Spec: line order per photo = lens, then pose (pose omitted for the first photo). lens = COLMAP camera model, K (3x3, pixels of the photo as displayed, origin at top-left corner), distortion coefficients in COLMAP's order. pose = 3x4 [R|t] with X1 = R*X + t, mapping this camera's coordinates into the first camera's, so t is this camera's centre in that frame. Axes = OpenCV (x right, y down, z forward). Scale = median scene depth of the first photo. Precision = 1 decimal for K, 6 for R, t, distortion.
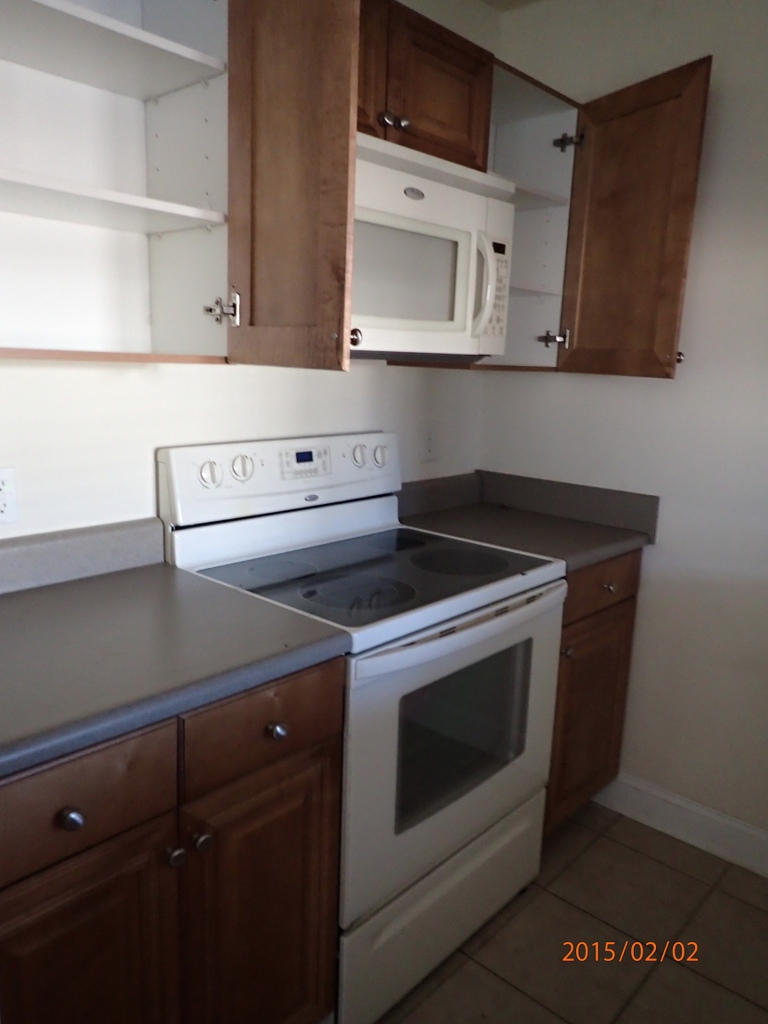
lens RADIAL K [[766.5, 0, 386.8], [0, 766.5, 514.4], [0, 0, 1]] dist [-0.001509, -0.003715]
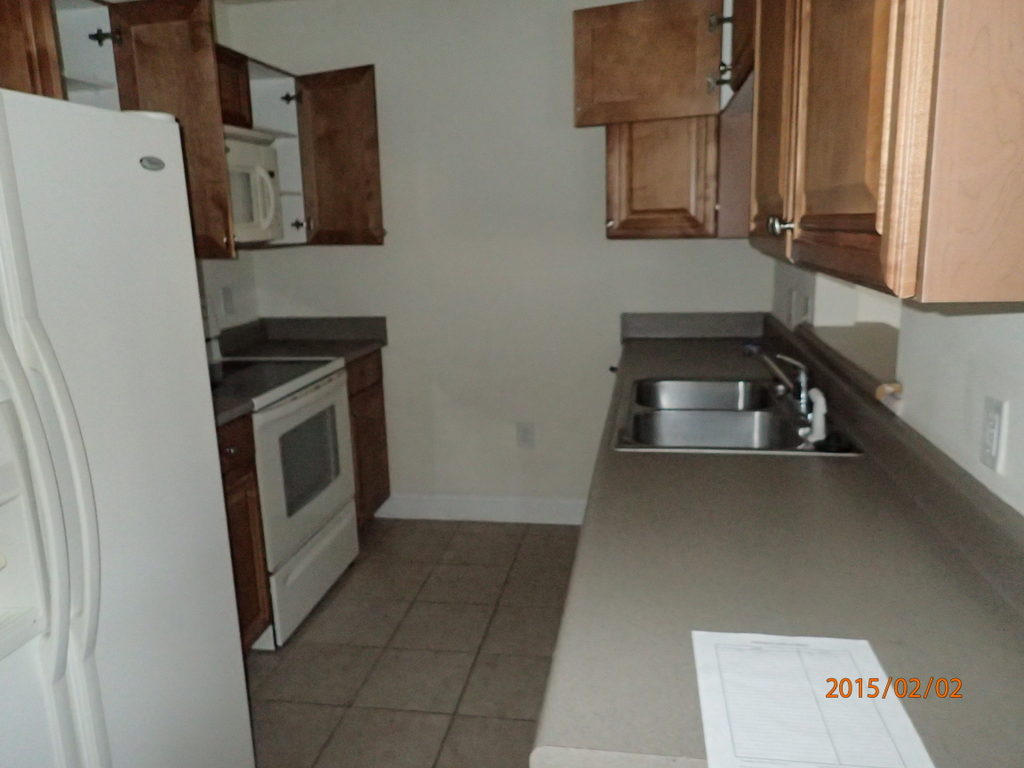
lens RADIAL K [[766.5, 0, 512.7], [0, 766.5, 382.6], [0, 0, 1]] dist [-0.001509, -0.003715]
pose [[0.843791, -0.170603, 0.508834, -0.296260], [0.166319, 0.984575, 0.054306, 0.079111], [-0.510250, 0.038806, 0.859150, -0.589517]]
